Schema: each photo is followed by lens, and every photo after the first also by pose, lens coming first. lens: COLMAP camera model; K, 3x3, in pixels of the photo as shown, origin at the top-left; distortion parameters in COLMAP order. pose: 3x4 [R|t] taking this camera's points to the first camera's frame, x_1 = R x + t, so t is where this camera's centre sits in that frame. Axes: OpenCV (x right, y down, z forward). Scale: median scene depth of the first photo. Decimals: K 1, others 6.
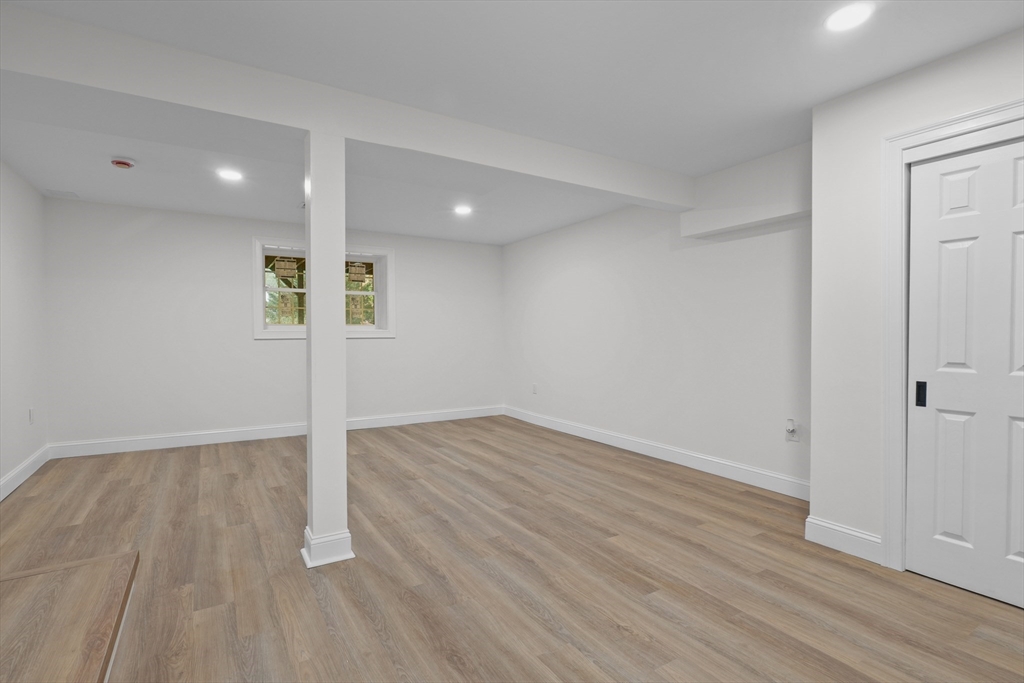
lens RADIAL K [[494.7, 0, 504.9], [0, 494.7, 339.9], [0, 0, 1]] dist [-0.004681, 0.000033]
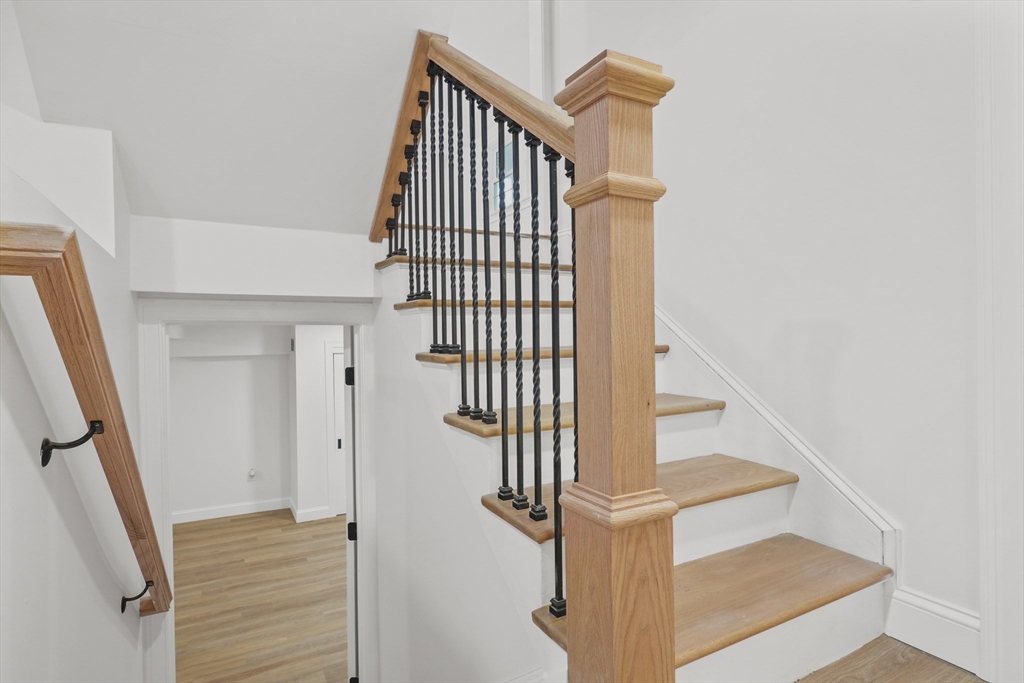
lens RADIAL K [[510.4, 0, 512.0], [0, 510.4, 341.5], [0, 0, 1]] dist [0.001432, -0.000041]
pose [[0.051023, 0.003275, 0.998692, -1.494735], [0.023808, 0.999706, -0.004494, -0.329960], [-0.998414, 0.024006, 0.050930, -0.038545]]
